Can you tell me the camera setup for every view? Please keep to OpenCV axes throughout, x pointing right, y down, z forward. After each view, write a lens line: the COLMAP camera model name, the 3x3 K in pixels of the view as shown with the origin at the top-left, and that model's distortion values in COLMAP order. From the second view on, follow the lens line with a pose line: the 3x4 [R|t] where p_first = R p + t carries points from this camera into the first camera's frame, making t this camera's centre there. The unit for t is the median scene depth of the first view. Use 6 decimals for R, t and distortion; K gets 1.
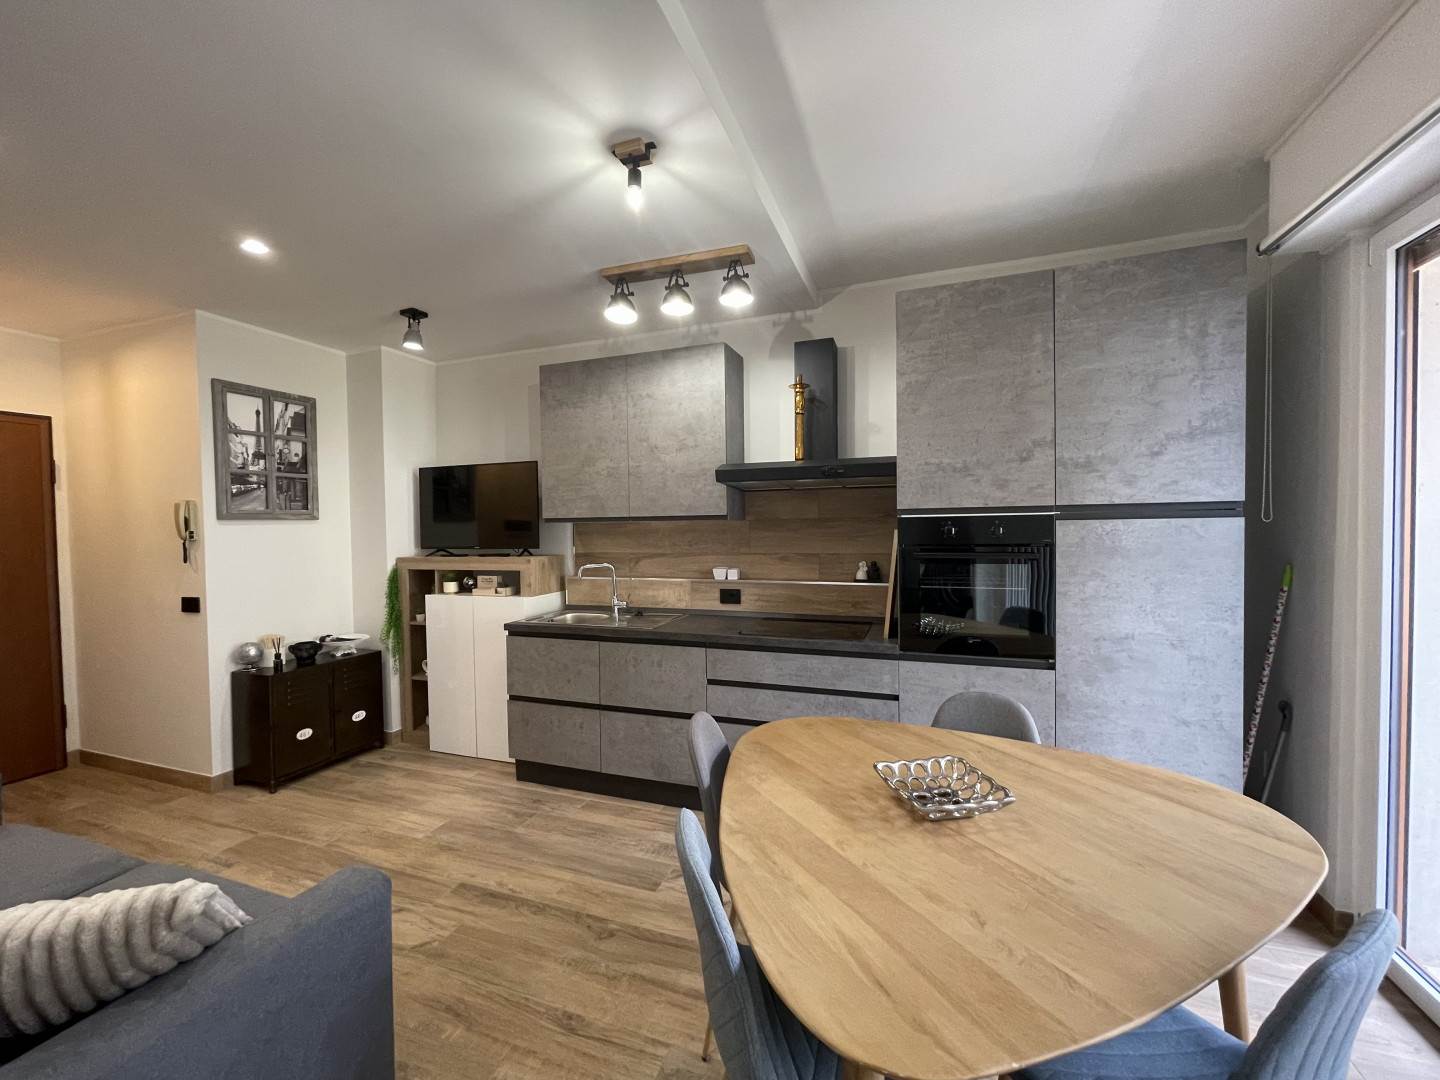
lens RADIAL K [[579.6, 0, 729.3], [0, 579.6, 543.5], [0, 0, 1]] dist [-0.001621, 0.000101]
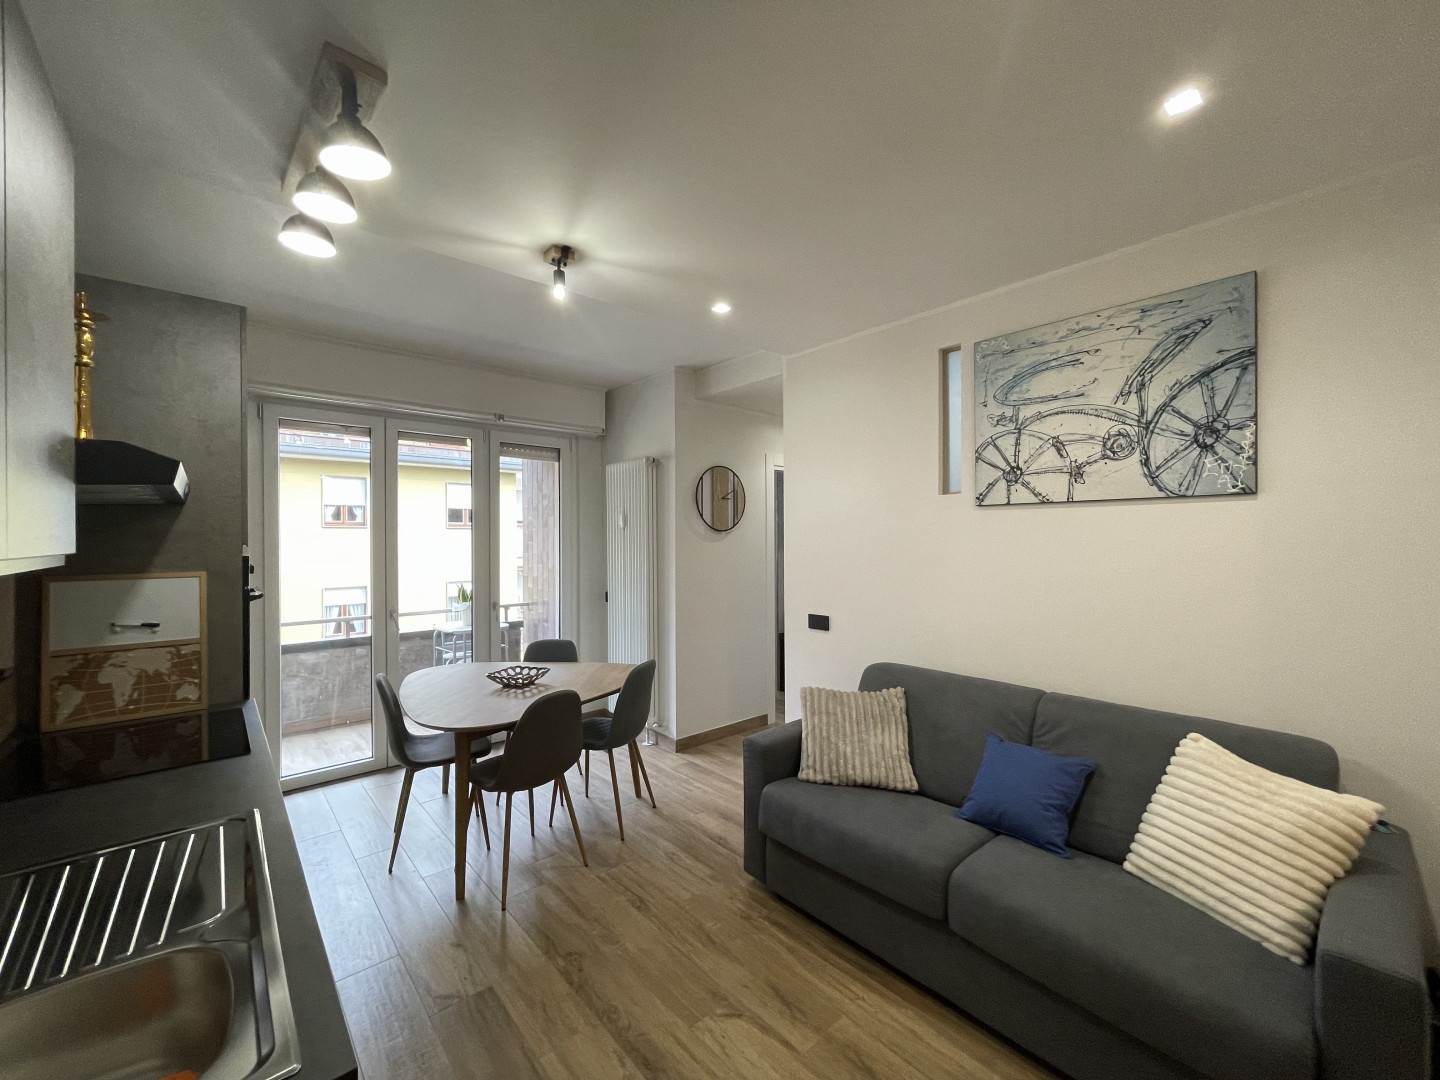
lens RADIAL K [[579.6, 0, 716.7], [0, 579.6, 543.6], [0, 0, 1]] dist [-0.001621, 0.000101]
pose [[-0.872080, 0.020913, 0.488916, -0.927477], [0.034433, 0.999233, 0.018676, -0.062251], [-0.488150, 0.033122, -0.872131, 1.703785]]
